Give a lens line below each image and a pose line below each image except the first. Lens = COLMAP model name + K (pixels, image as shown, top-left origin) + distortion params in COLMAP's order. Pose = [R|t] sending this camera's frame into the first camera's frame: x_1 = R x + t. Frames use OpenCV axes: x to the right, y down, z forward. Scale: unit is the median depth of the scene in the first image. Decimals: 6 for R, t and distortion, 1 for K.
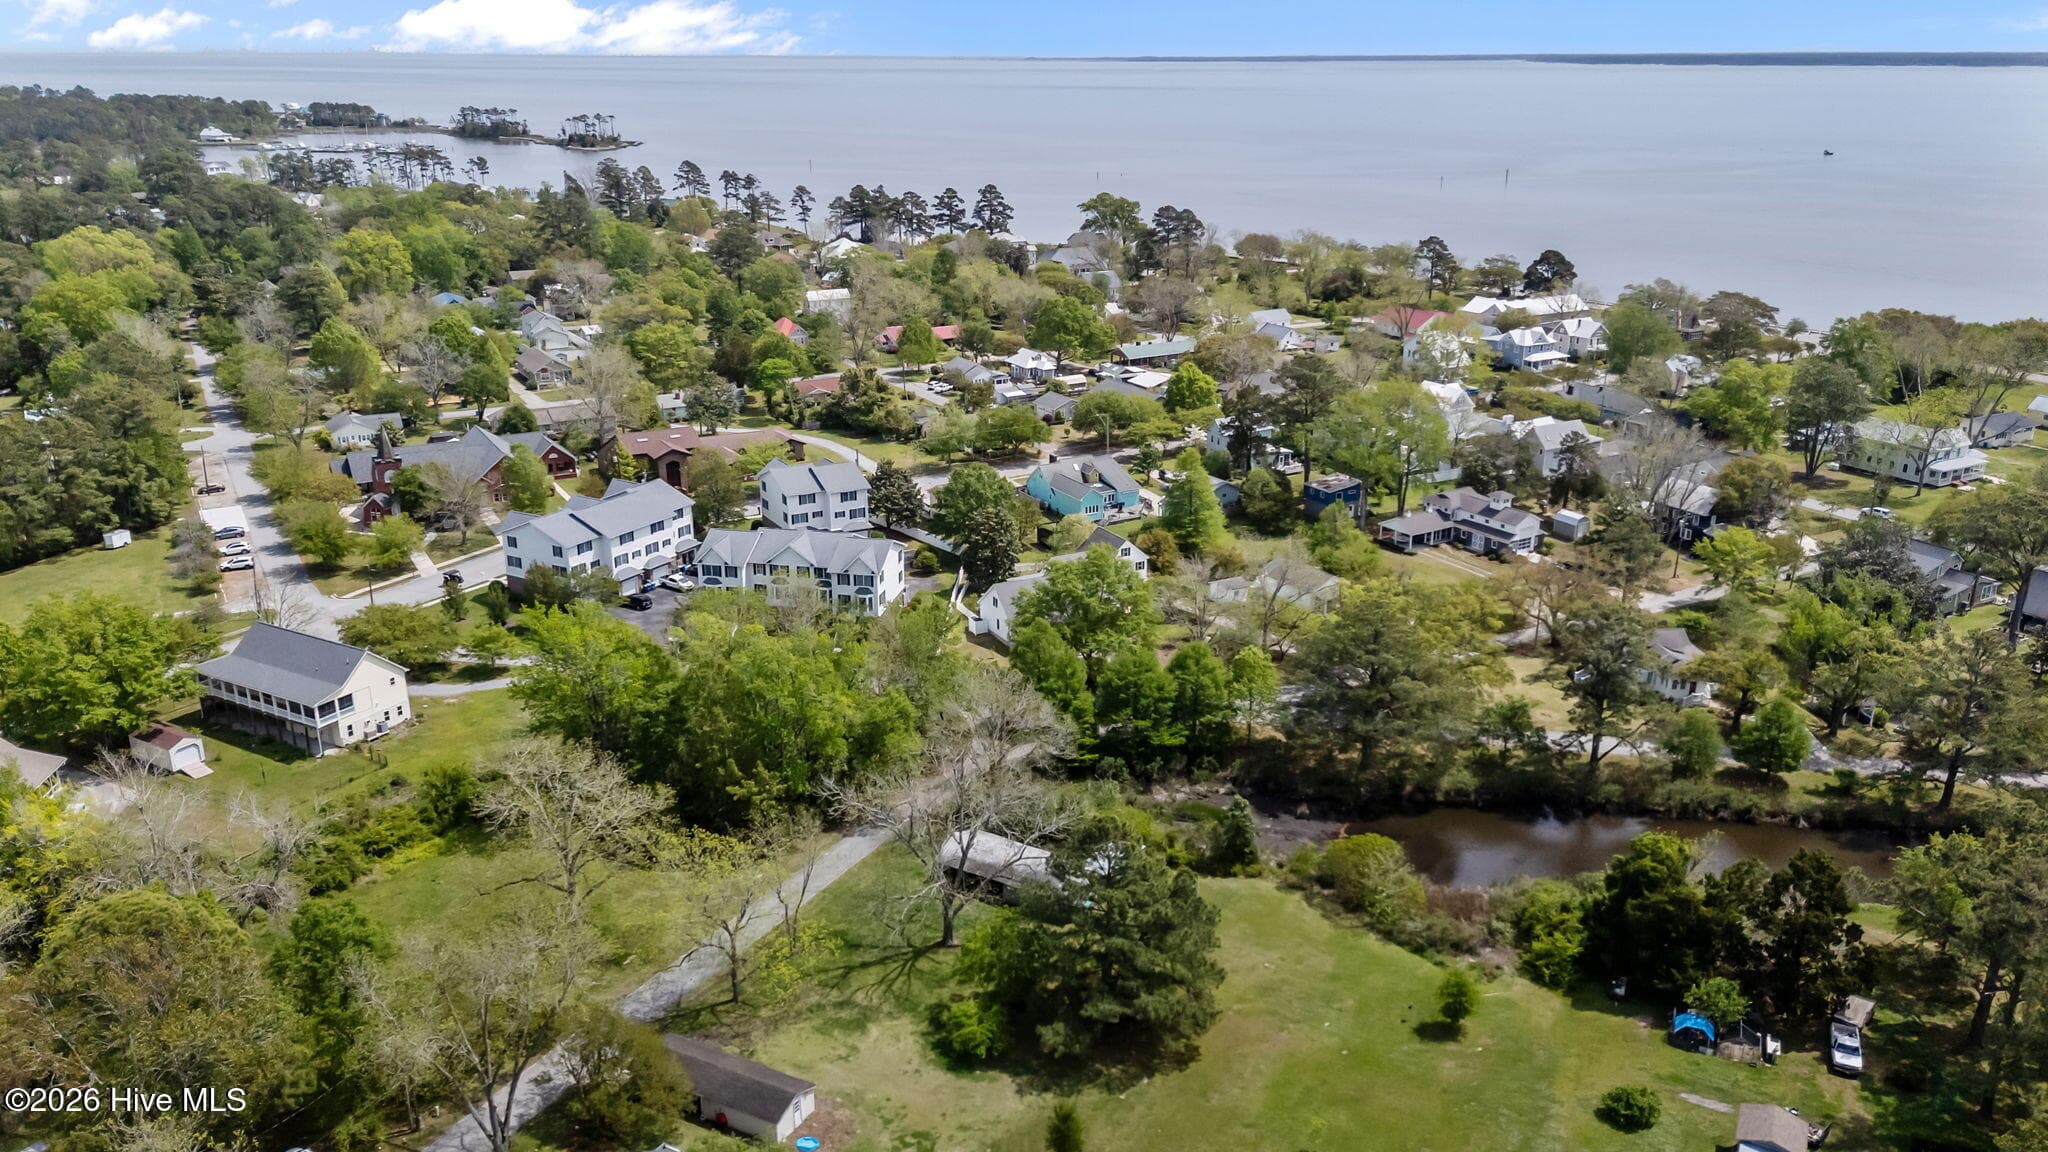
lens RADIAL K [[1521.3, 0, 1015.5], [0, 1521.3, 586.3], [0, 0, 1]] dist [0.070558, -0.077389]
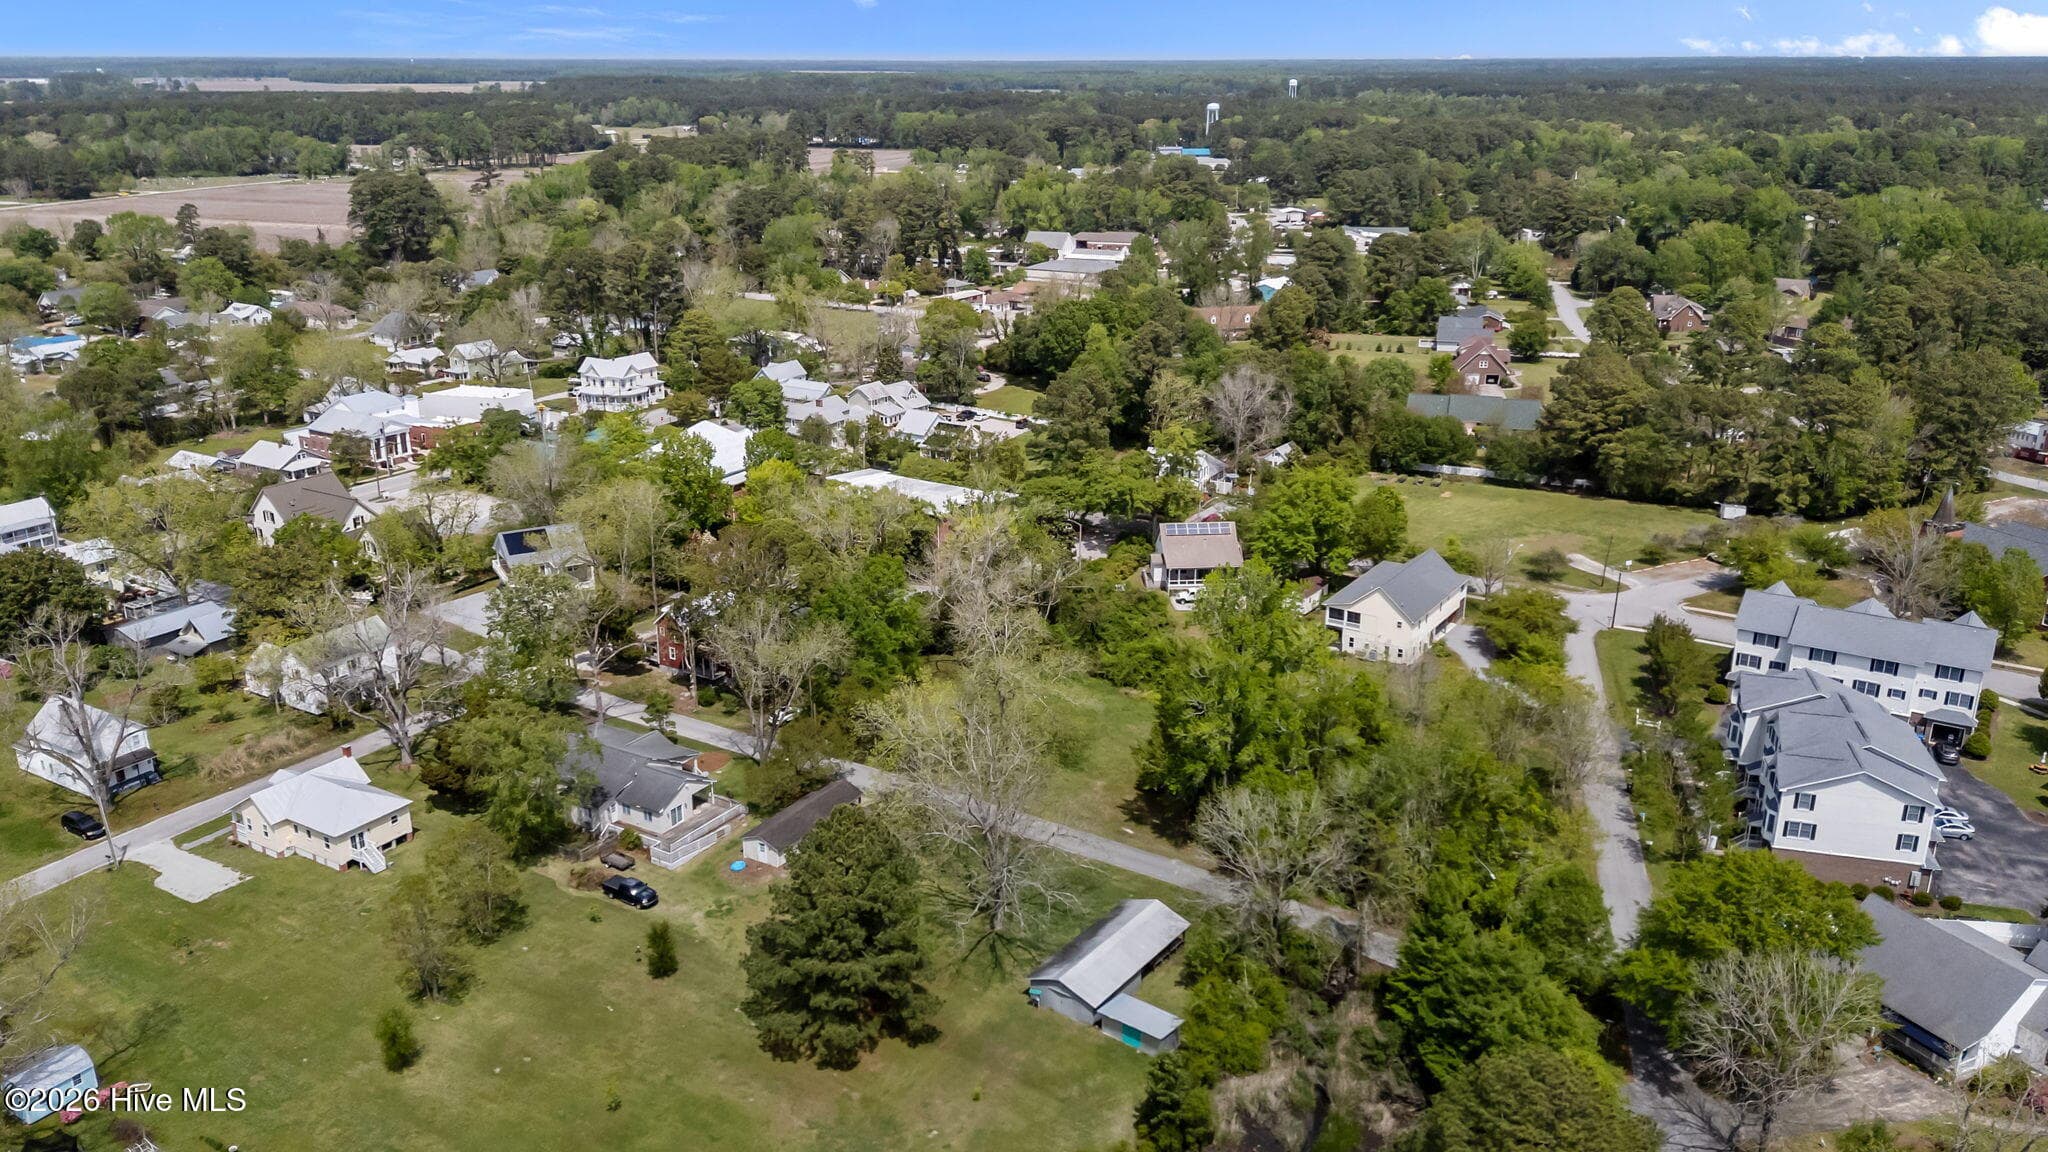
lens RADIAL K [[1521.3, 0, 1019.2], [0, 1521.3, 567.2], [0, 0, 1]] dist [0.070558, -0.077389]
pose [[-0.066769, 0.312465, -0.947580, 0.484454], [-0.323305, 0.891685, 0.316815, -0.176817], [0.943936, 0.327510, 0.041485, 0.499917]]
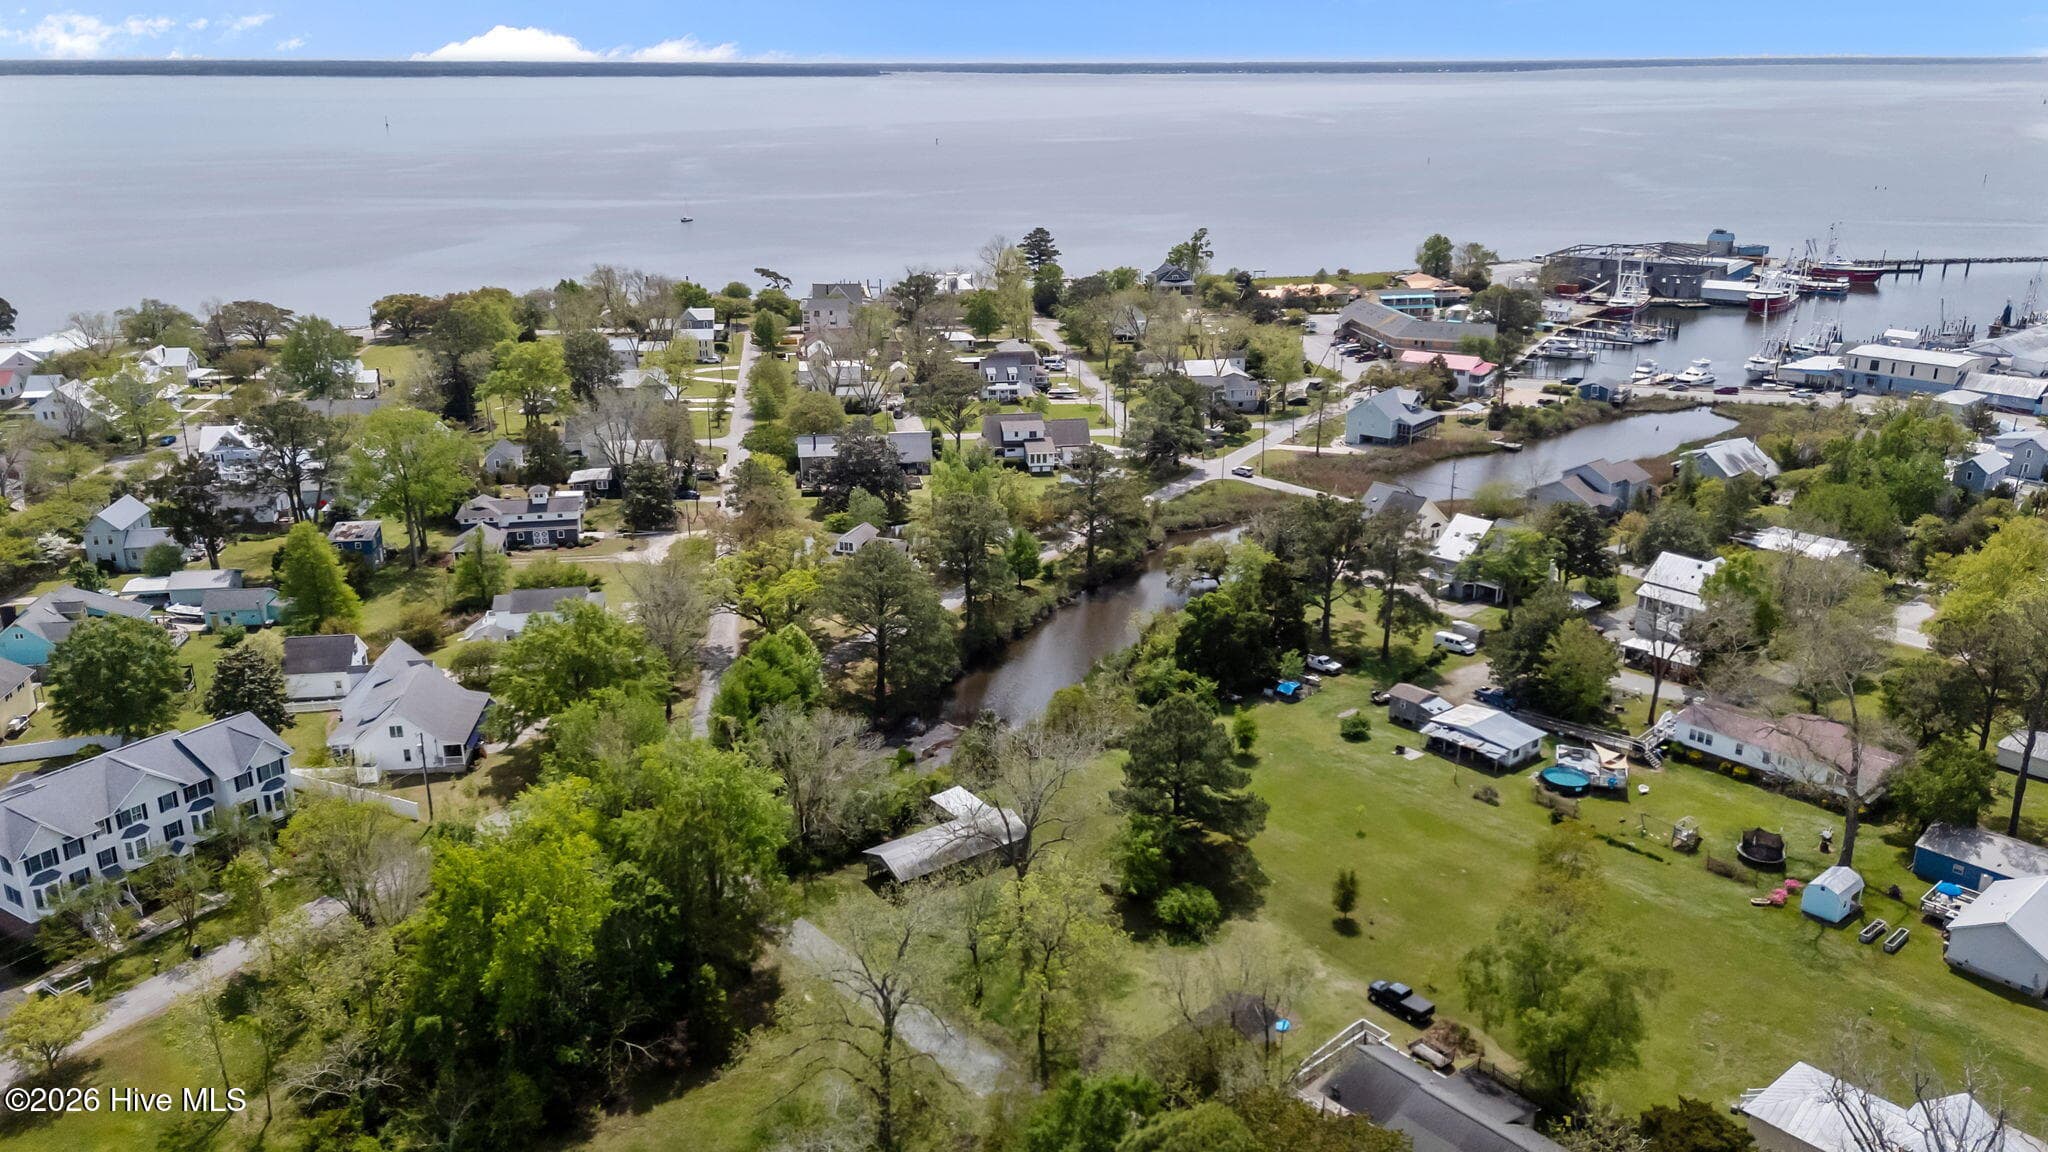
lens RADIAL K [[1521.3, 0, 1024.3], [0, 1521.3, 597.0], [0, 0, 1]] dist [0.070558, -0.077389]
pose [[0.343266, -0.306617, 0.887780, -0.513181], [0.303932, 0.930619, 0.203895, -0.103282], [-0.888703, 0.199835, 0.412641, 0.291188]]
